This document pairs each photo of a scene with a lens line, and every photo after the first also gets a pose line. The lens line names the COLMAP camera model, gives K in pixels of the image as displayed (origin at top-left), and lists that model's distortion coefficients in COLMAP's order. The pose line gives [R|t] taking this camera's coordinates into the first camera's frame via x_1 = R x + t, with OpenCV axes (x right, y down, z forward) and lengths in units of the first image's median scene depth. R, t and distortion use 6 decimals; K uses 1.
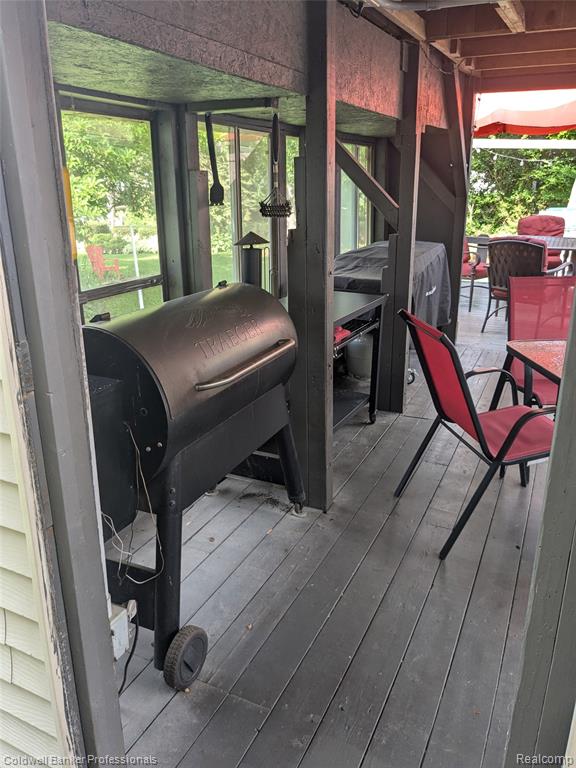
lens RADIAL K [[615.6, 0, 288.7], [0, 615.6, 383.0], [0, 0, 1]] dist [0.071745, -0.096078]
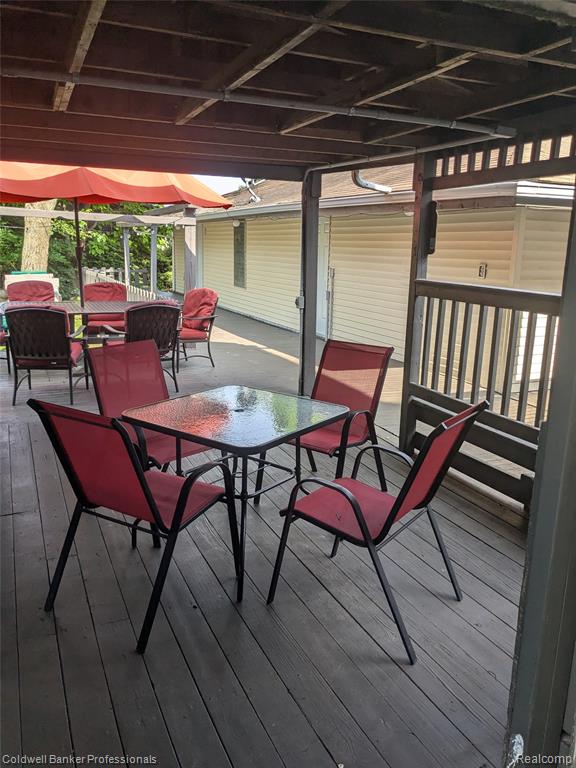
lens RADIAL K [[615.6, 0, 286.7], [0, 615.6, 384.2], [0, 0, 1]] dist [0.071745, -0.096078]
pose [[0.656009, -0.148191, 0.740062, -0.118695], [0.212843, 0.977062, 0.006979, -0.035267], [-0.724121, 0.152939, 0.672502, 0.073091]]
